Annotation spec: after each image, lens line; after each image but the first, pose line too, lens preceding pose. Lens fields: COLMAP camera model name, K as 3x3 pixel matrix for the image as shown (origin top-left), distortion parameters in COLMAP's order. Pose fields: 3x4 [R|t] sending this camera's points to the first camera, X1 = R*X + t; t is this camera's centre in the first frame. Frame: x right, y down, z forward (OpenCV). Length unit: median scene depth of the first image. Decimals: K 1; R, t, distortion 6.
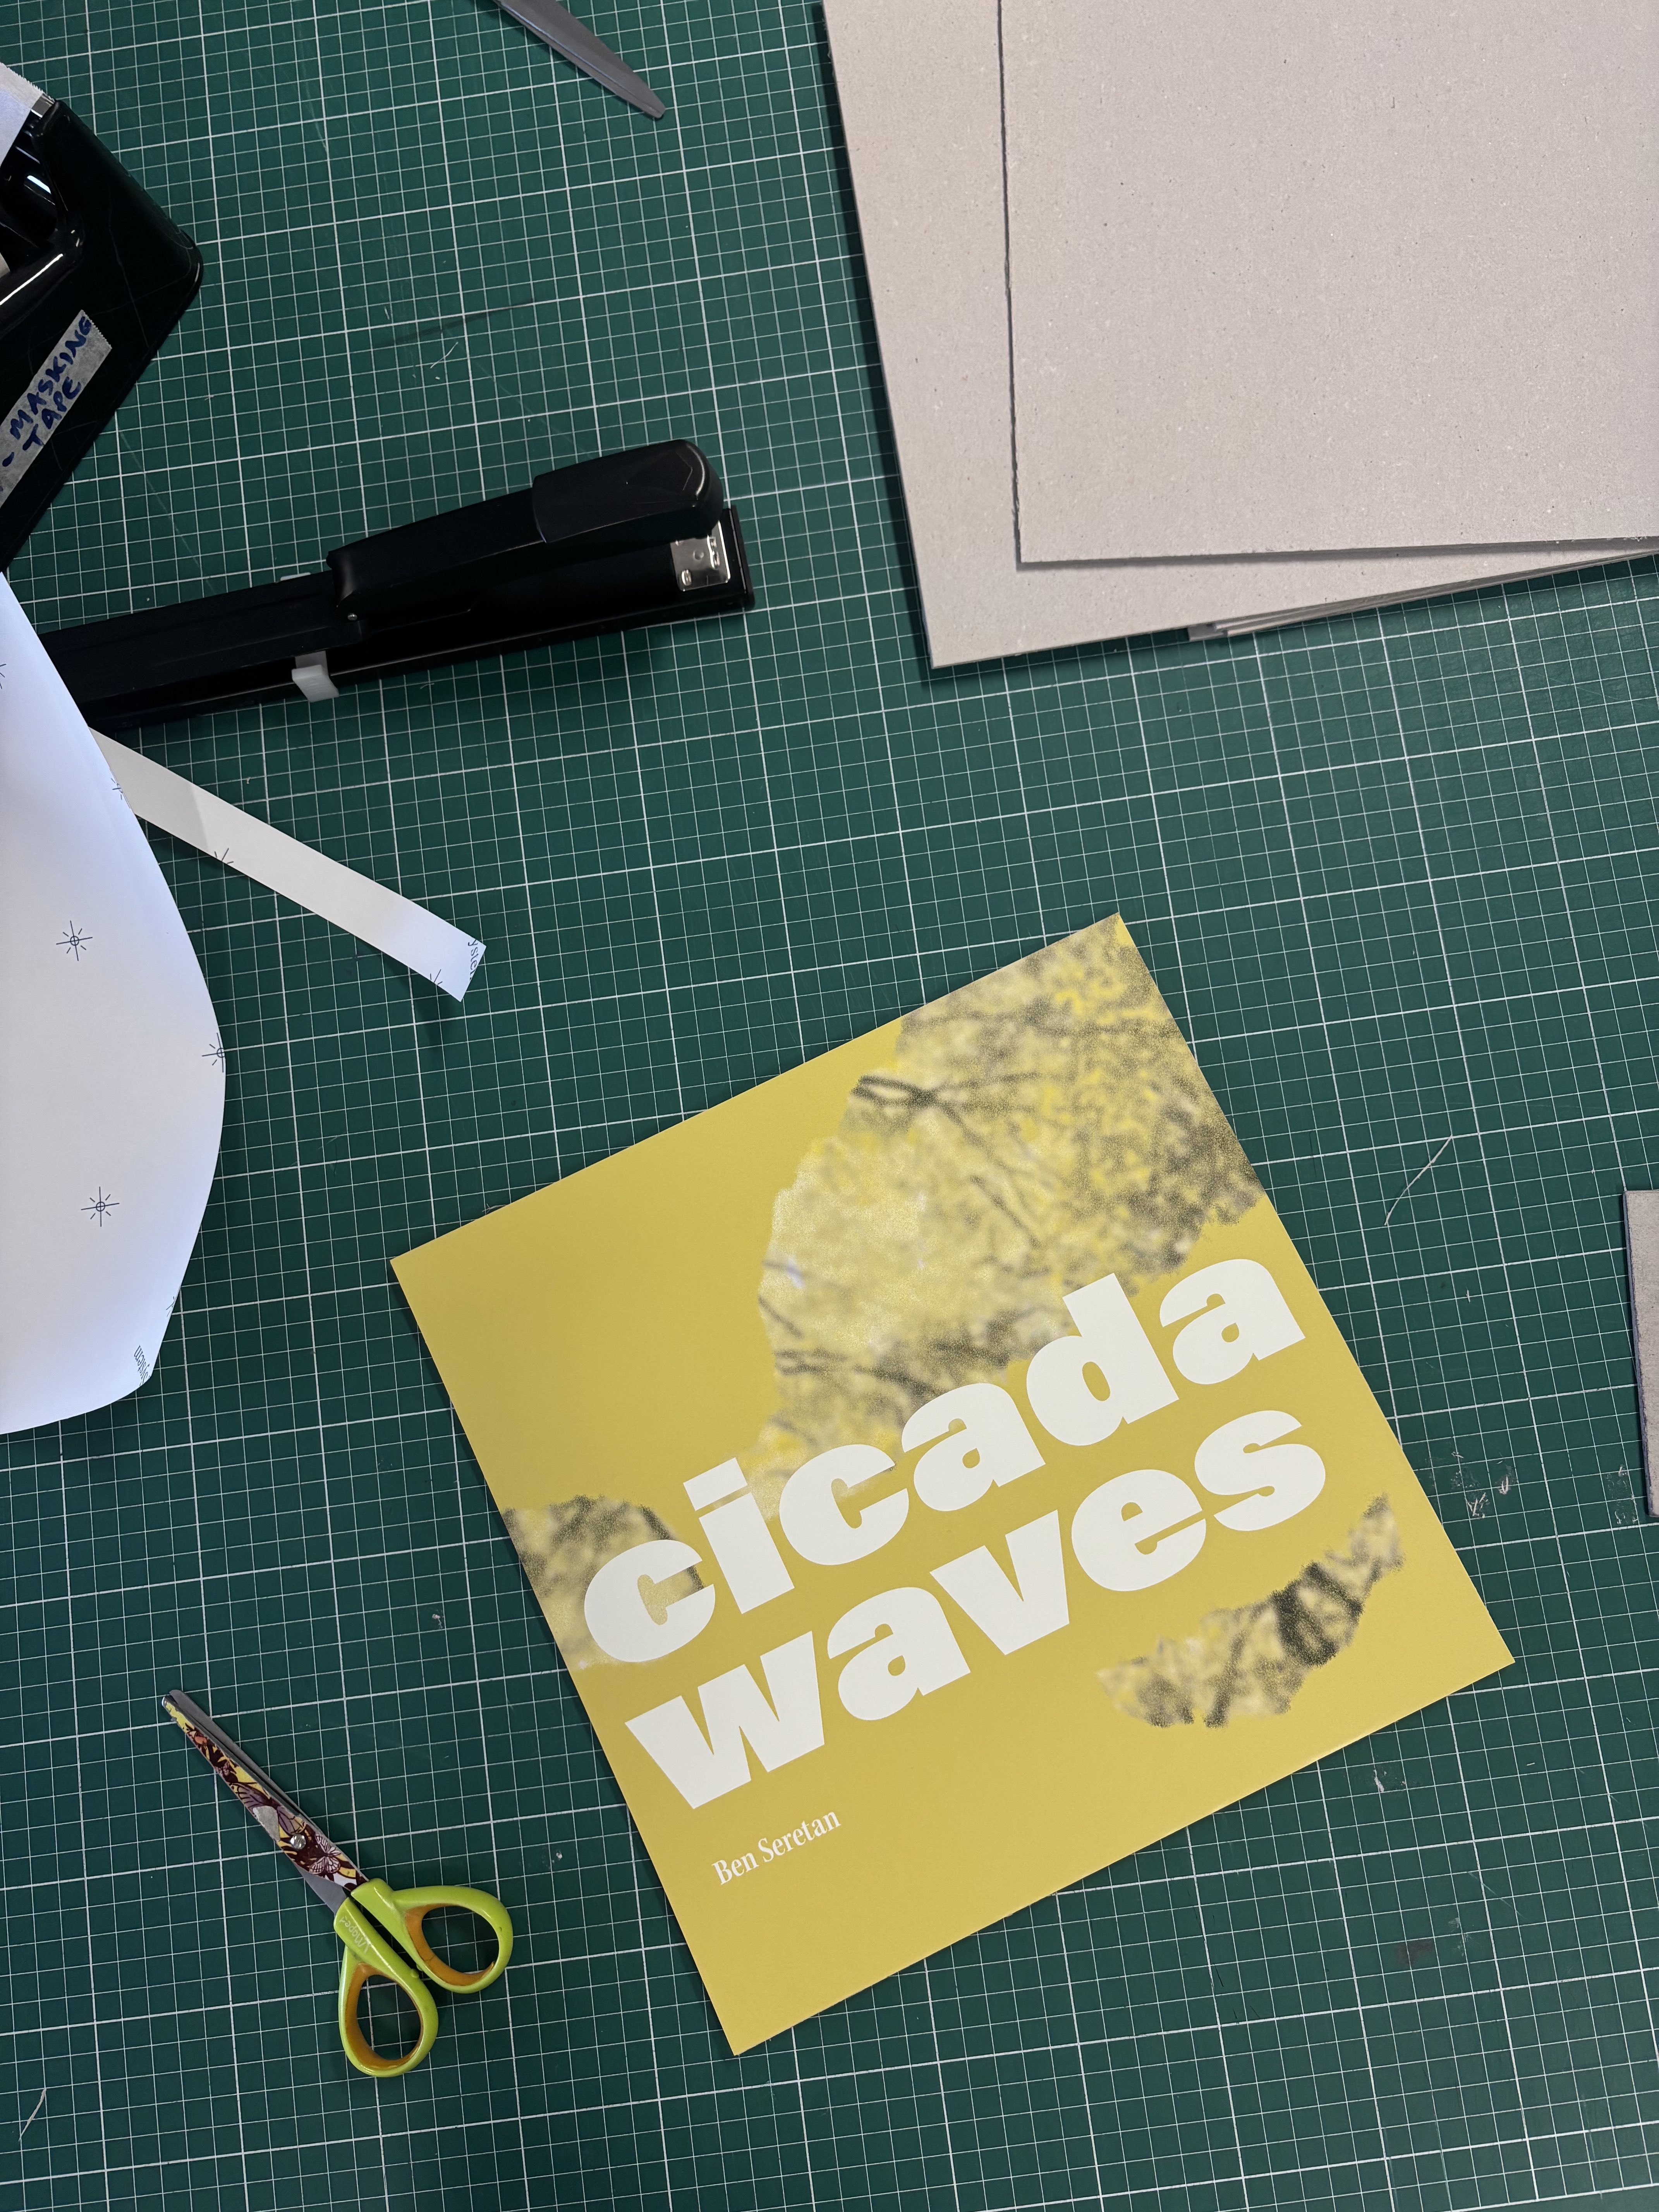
lens RADIAL K [[1671.6, 0, 817.4], [0, 1671.6, 1100.9], [0, 0, 1]] dist [0.000050, -0.000296]
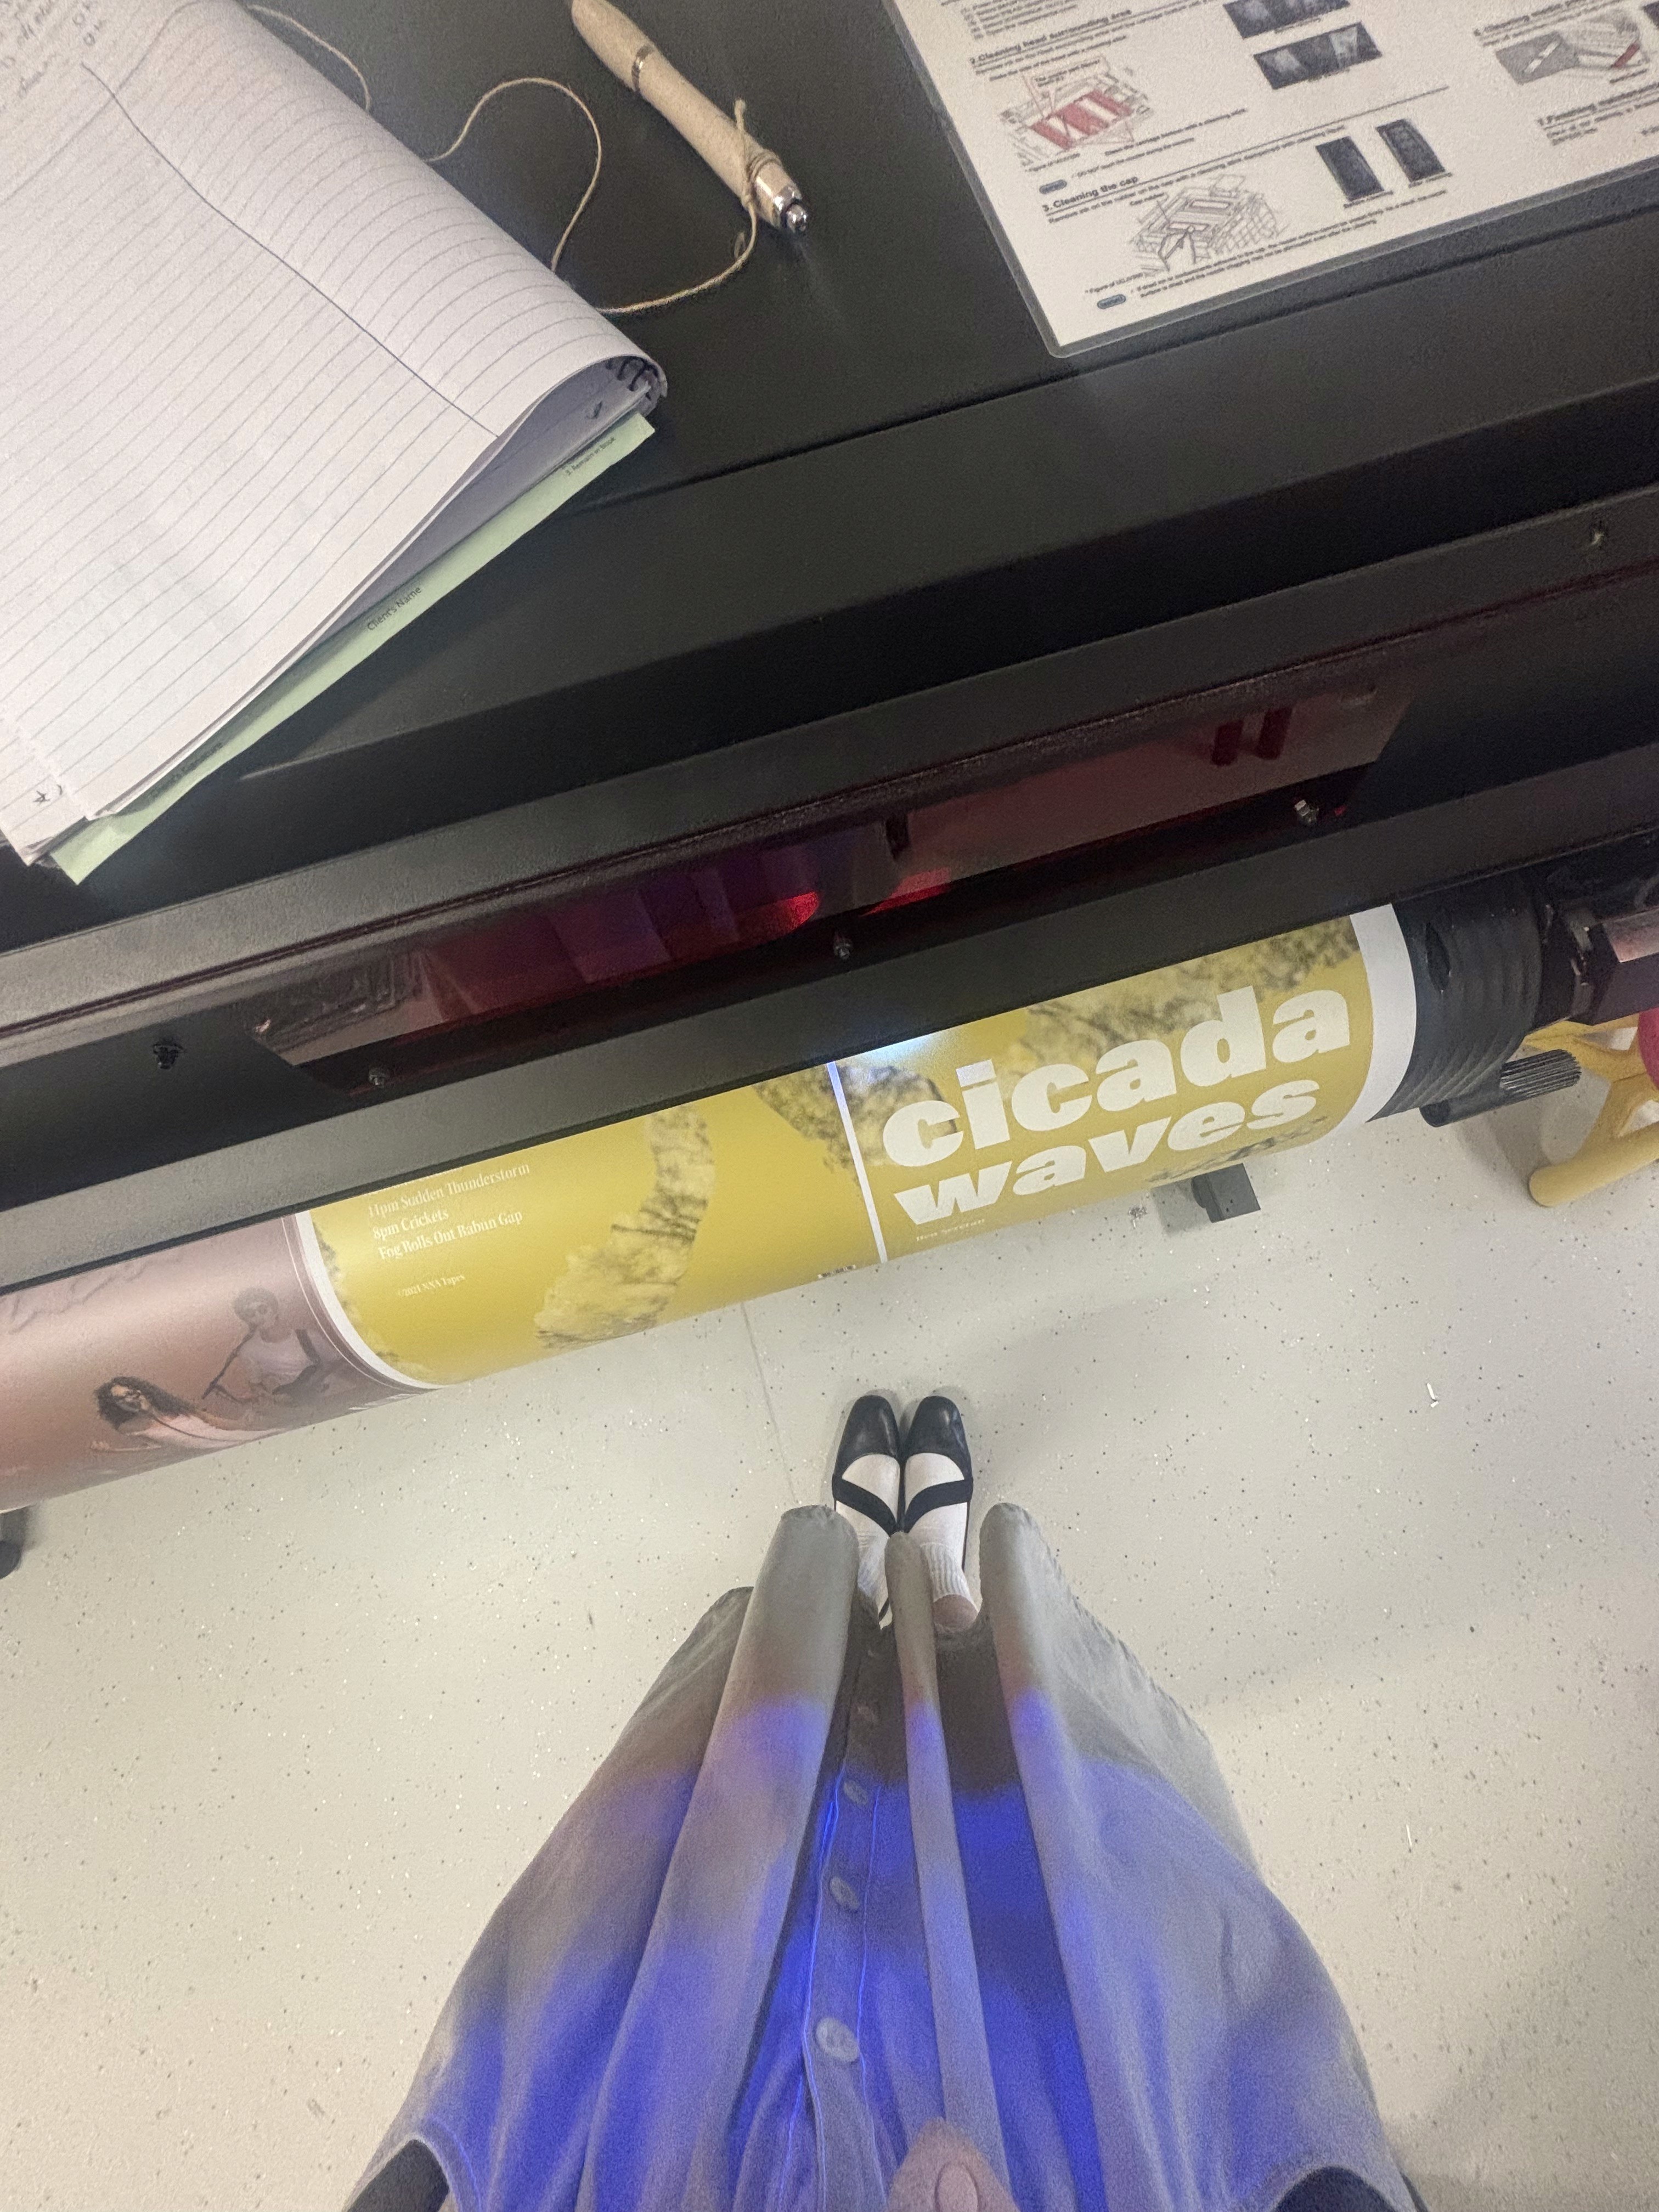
lens RADIAL K [[887.9, 0, 815.2], [0, 887.9, 1096.8], [0, 0, 1]] dist [0.000299, -0.000004]
pose [[0.957323, 0.194400, -0.213871, -0.019044], [-0.129105, 0.949693, 0.285334, 0.025179], [0.258580, -0.245546, 0.934261, 0.140882]]
